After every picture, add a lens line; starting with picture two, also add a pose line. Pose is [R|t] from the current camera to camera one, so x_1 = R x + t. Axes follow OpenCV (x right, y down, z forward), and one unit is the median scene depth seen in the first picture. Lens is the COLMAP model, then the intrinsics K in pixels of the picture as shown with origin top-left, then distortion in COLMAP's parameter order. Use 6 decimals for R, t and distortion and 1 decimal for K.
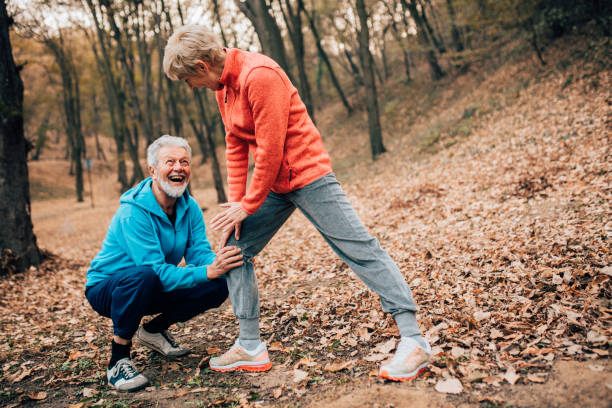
lens RADIAL K [[576.0, 0, 306.0], [0, 576.0, 204.0], [0, 0, 1]] dist [-0.073128, 0.105681]
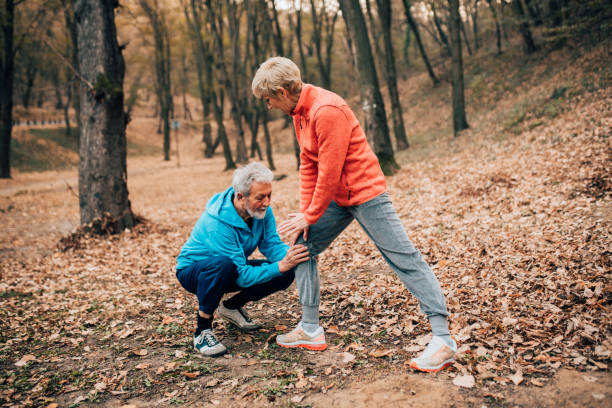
lens RADIAL K [[576.0, 0, 306.0], [0, 576.0, 204.0], [0, 0, 1]] dist [-0.073128, 0.105681]
pose [[0.989061, 0.062430, -0.133642, 0.021701], [-0.054509, 0.996578, 0.062140, -0.049225], [0.137064, -0.054175, 0.989080, -0.101124]]
